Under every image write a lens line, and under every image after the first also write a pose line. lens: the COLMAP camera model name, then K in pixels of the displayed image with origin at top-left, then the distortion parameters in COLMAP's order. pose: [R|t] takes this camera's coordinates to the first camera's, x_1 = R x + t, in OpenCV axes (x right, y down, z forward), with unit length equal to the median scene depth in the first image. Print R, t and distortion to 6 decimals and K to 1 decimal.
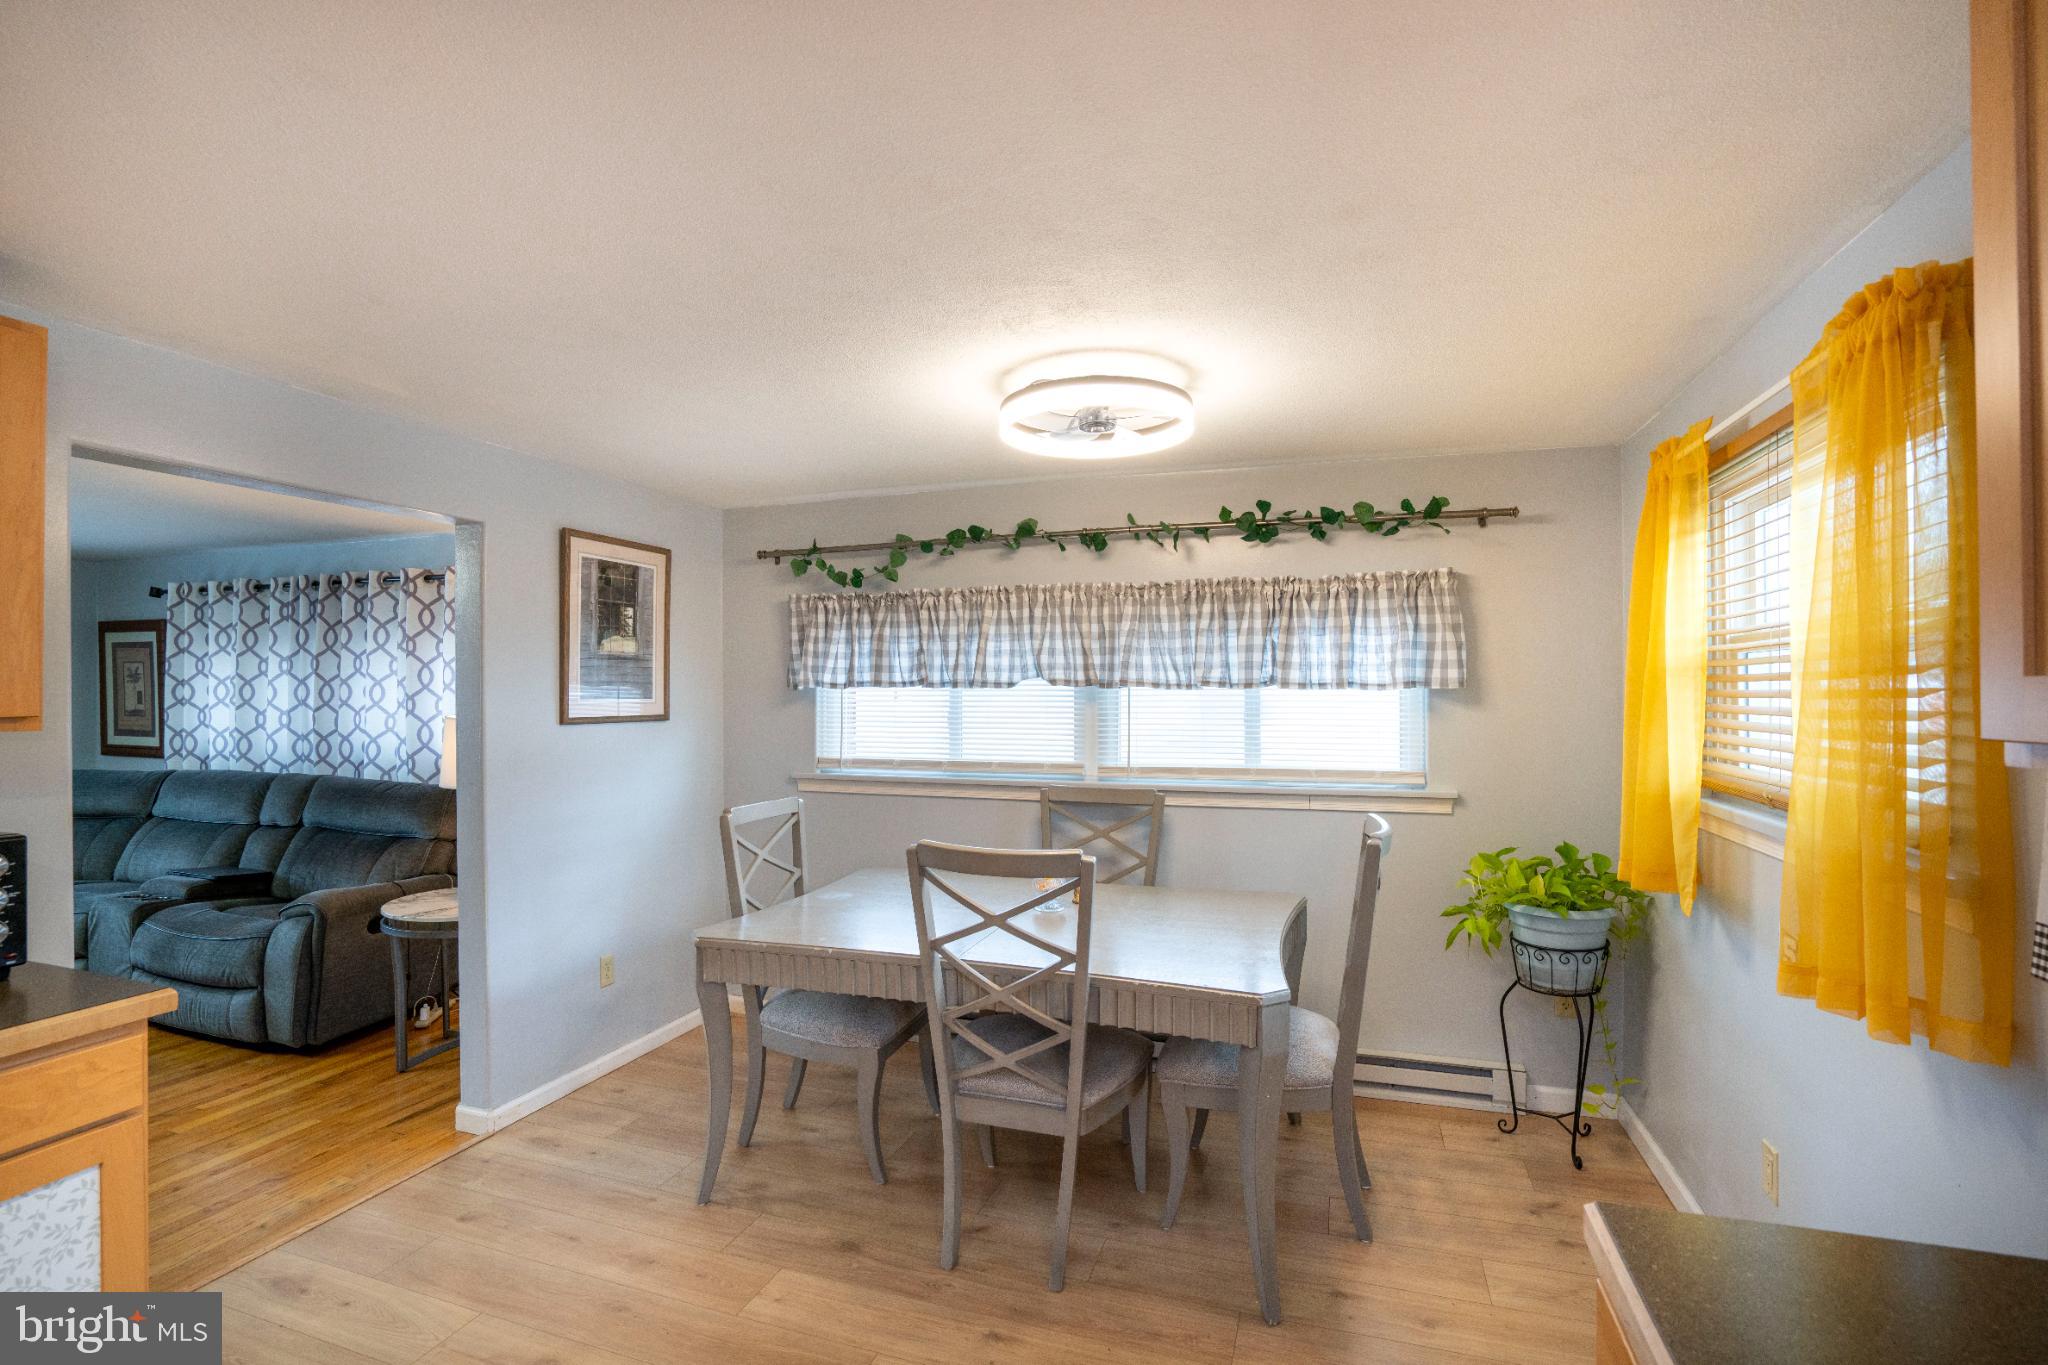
lens RADIAL K [[948.7, 0, 1025.8], [0, 948.7, 687.4], [0, 0, 1]] dist [-0.055307, 0.019510]
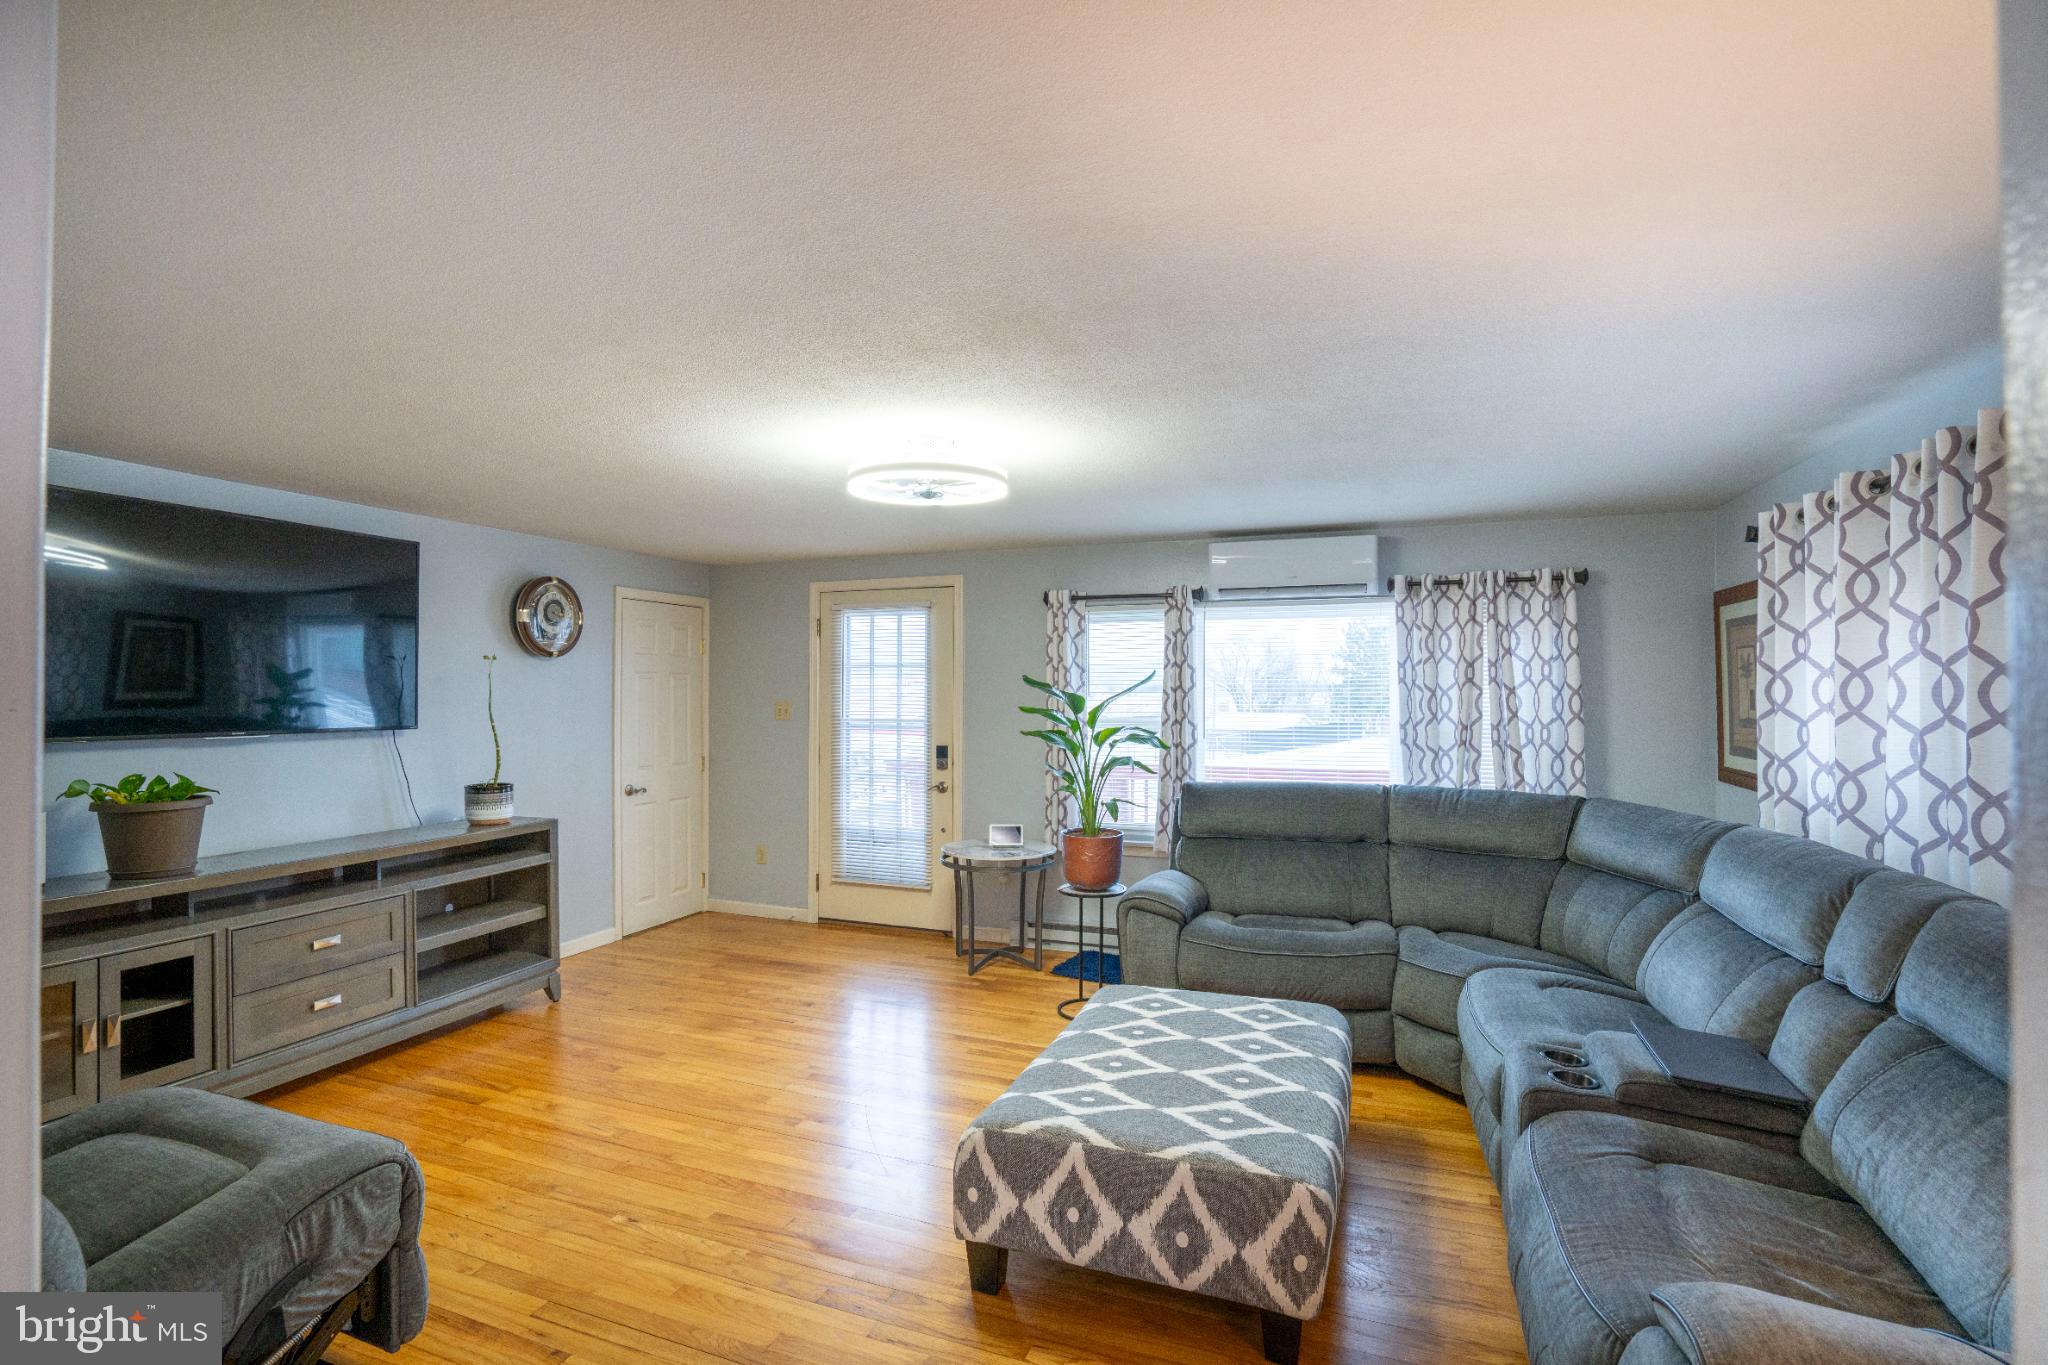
lens RADIAL K [[948.7, 0, 1019.5], [0, 948.7, 688.1], [0, 0, 1]] dist [-0.055307, 0.019510]
pose [[-0.038032, -0.004687, -0.999266, -0.329703], [0.004419, 0.999978, -0.004859, 0.003844], [0.999267, -0.004601, -0.038011, 0.577450]]
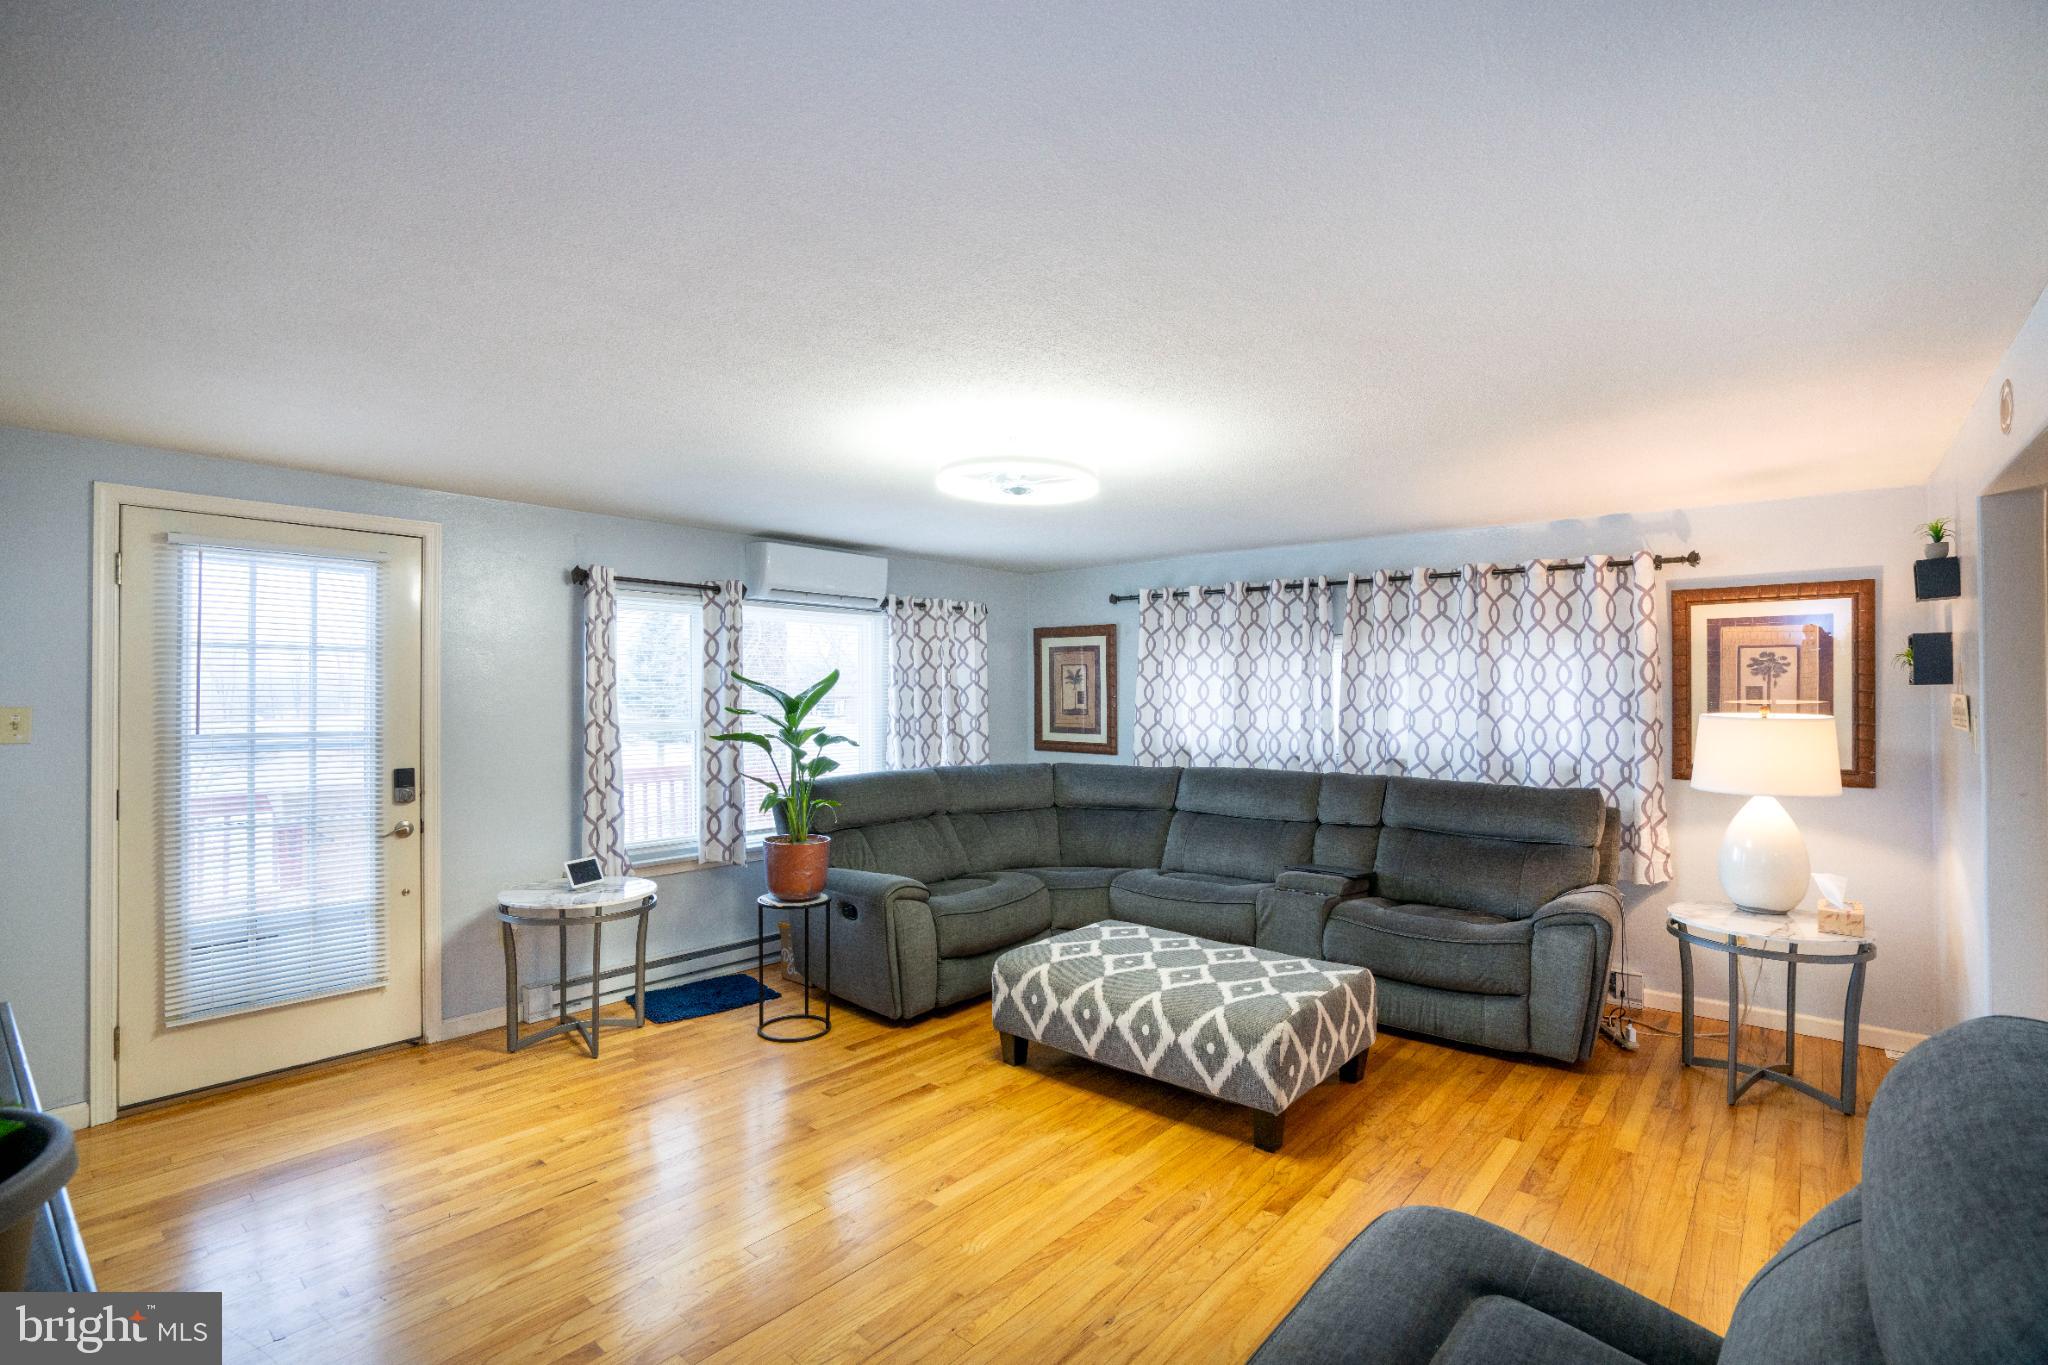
lens RADIAL K [[948.7, 0, 1017.6], [0, 948.7, 693.0], [0, 0, 1]] dist [-0.055307, 0.019510]
pose [[0.929236, -0.000506, -0.369487, -0.721128], [0.001208, 0.999998, 0.001666, 0.004272], [0.369485, -0.001995, 0.929235, -0.079175]]
